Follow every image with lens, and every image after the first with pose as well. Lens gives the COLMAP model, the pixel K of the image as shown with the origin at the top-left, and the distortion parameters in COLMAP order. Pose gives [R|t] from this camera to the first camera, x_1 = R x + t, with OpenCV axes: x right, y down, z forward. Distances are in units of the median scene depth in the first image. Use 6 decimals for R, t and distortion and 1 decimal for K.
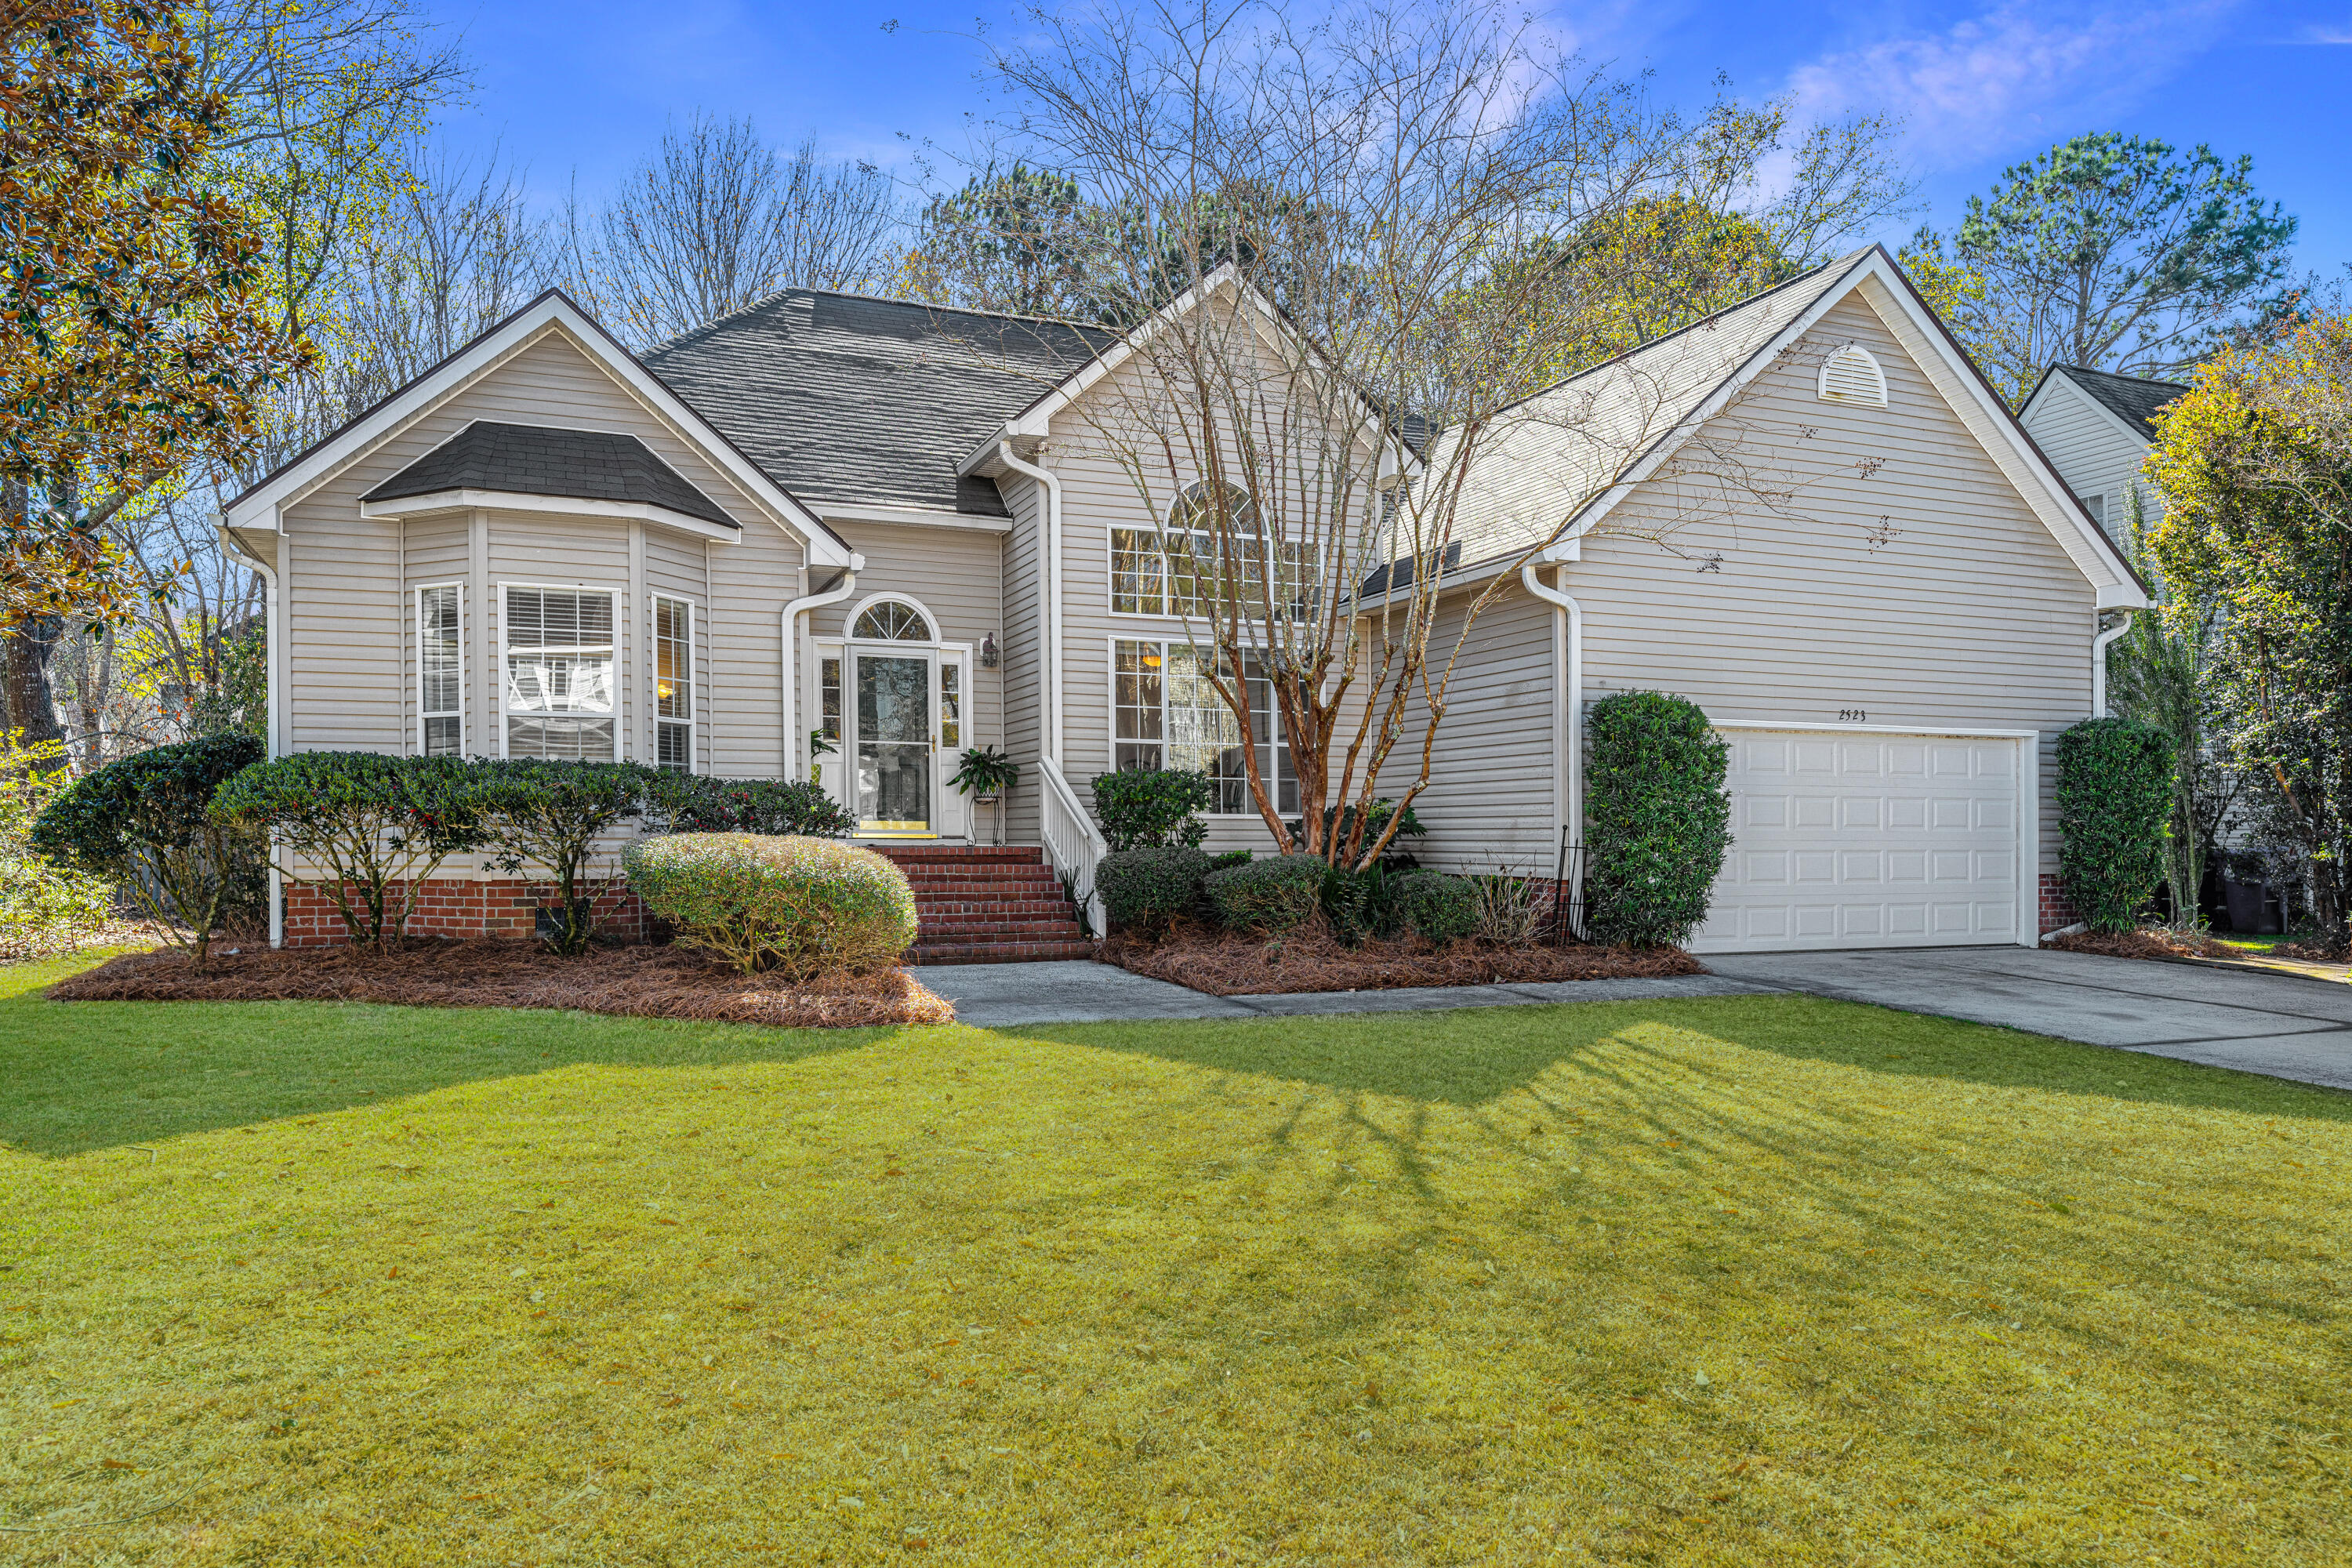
lens RADIAL K [[1577.2, 0, 1172.9], [0, 1577.2, 790.6], [0, 0, 1]] dist [-0.044659, -0.005346]
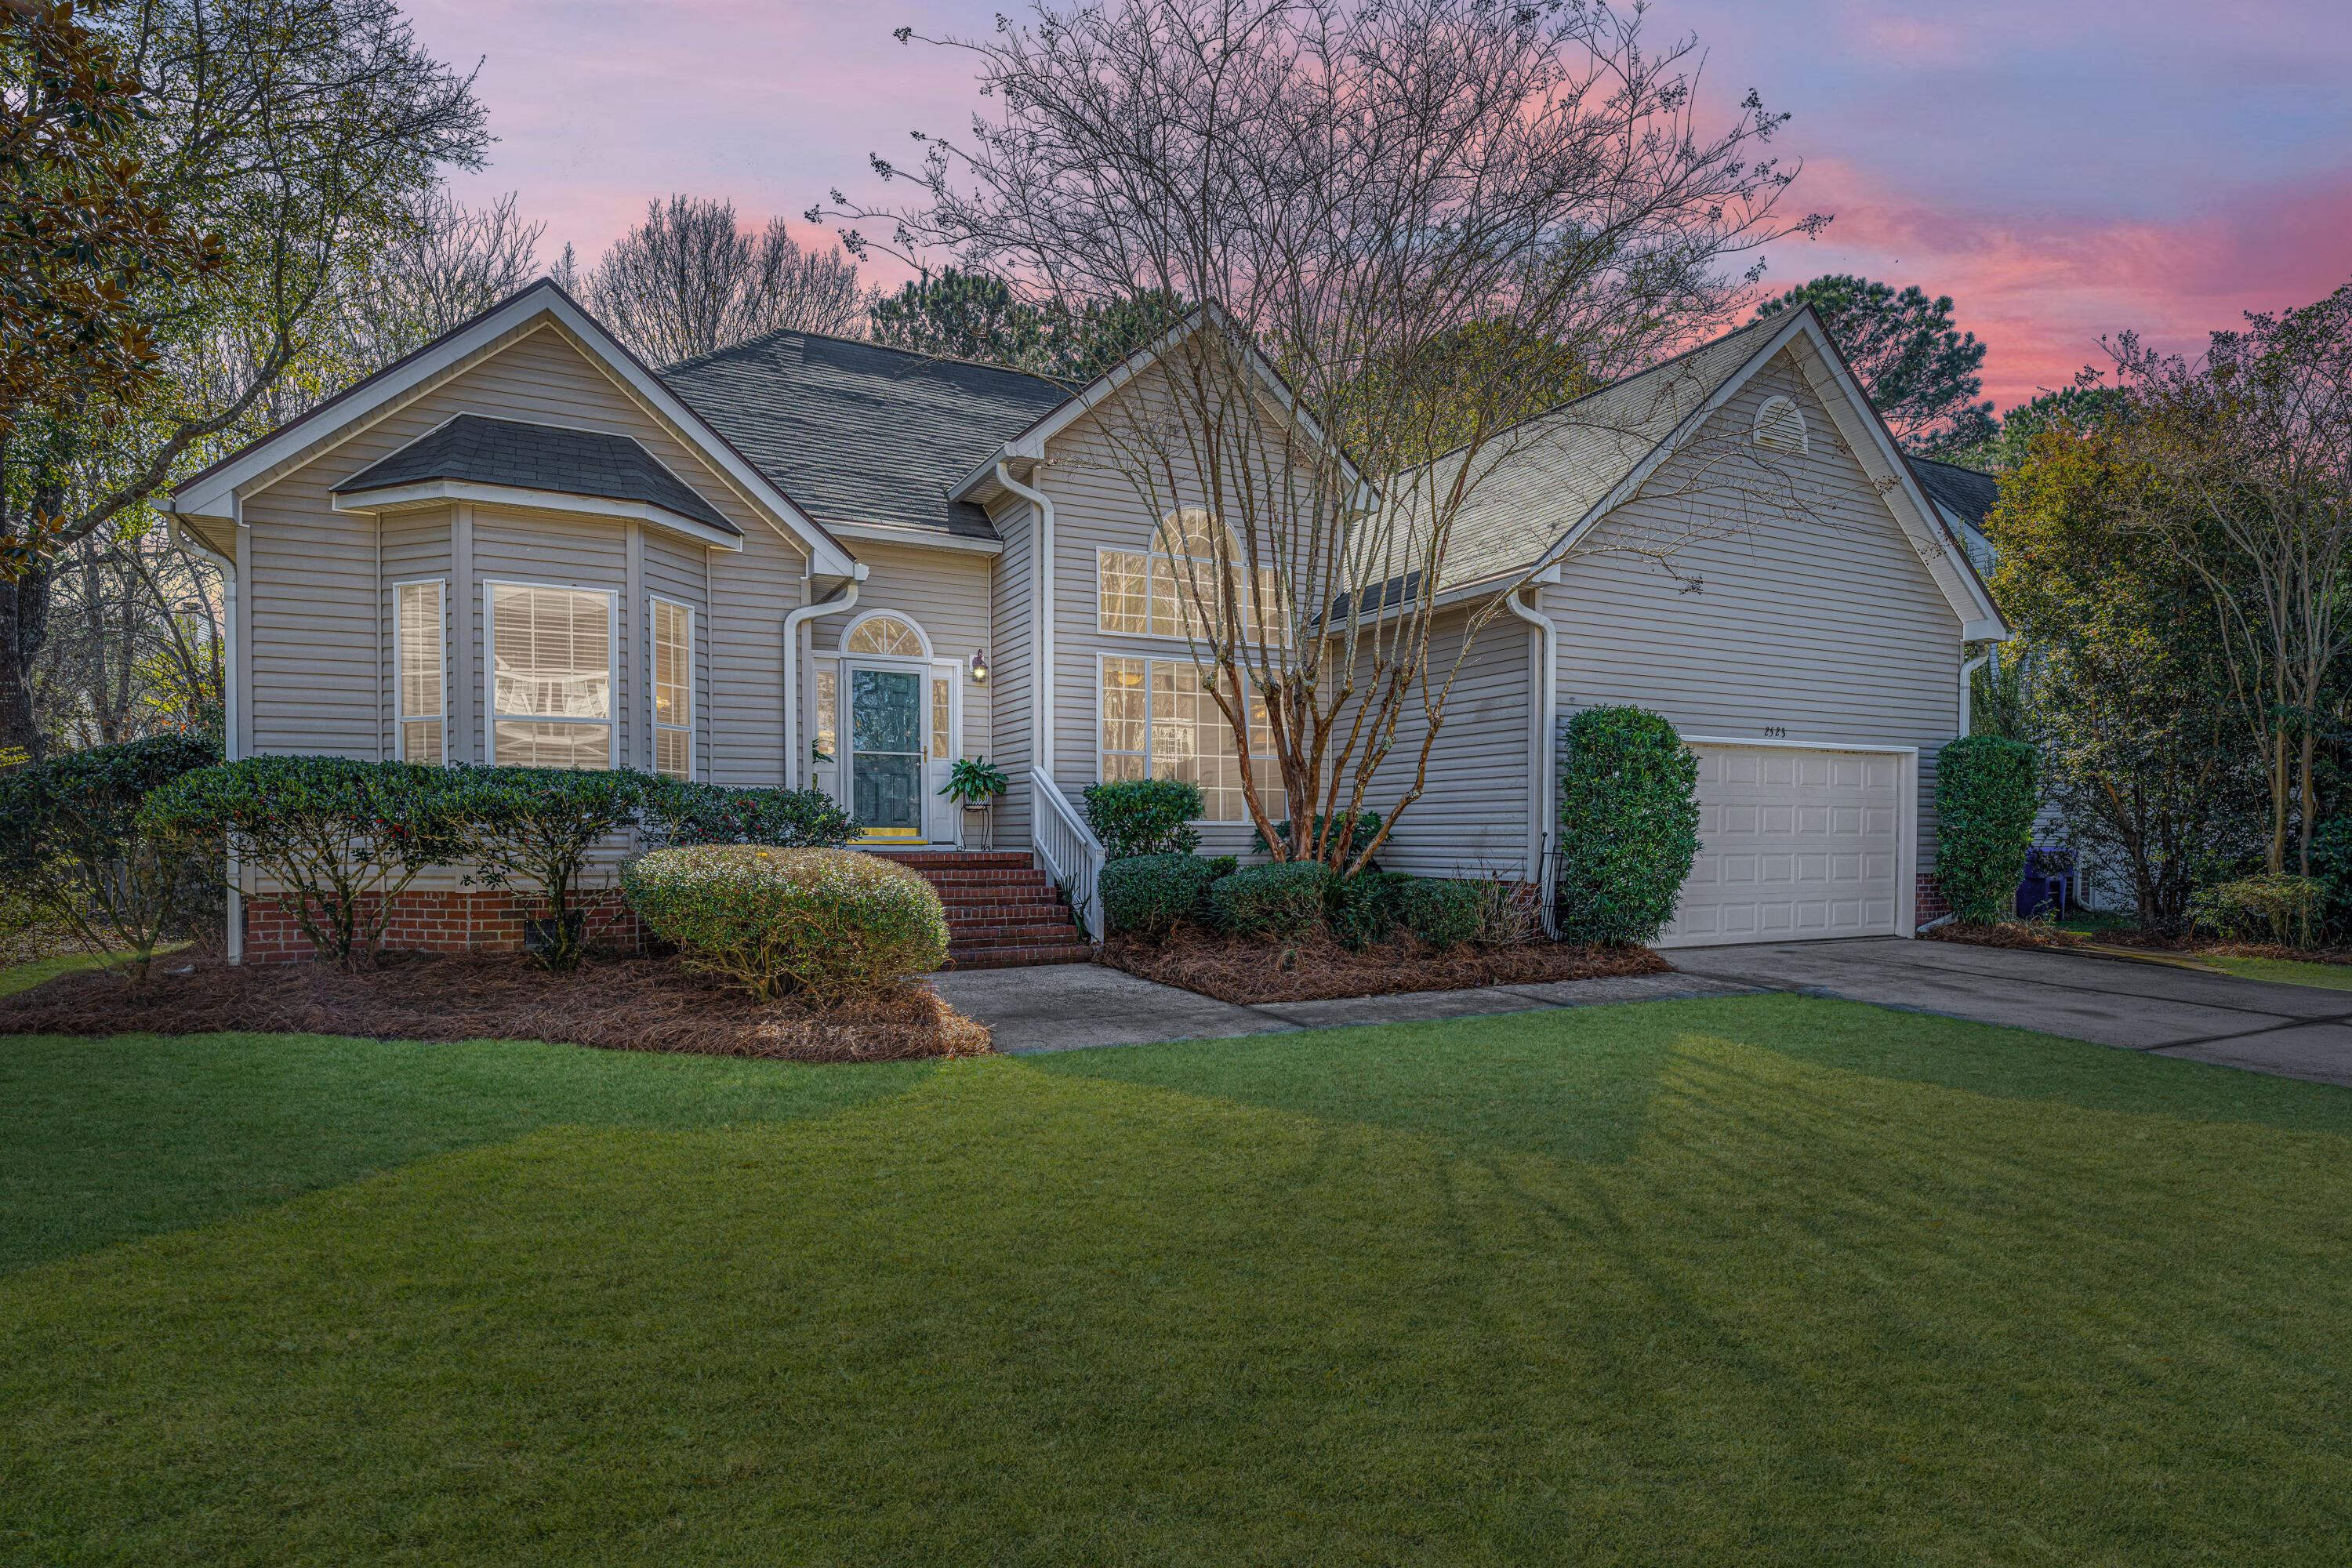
lens RADIAL K [[1215.3, 0, 1181.2], [0, 1215.3, 793.4], [0, 0, 1]] dist [-0.027822, 0.000389]
pose [[0.994658, 0.001856, 0.103211, -0.078999], [-0.001434, 0.999990, -0.004164, -0.000590], [-0.103218, 0.003994, 0.994651, 0.213067]]
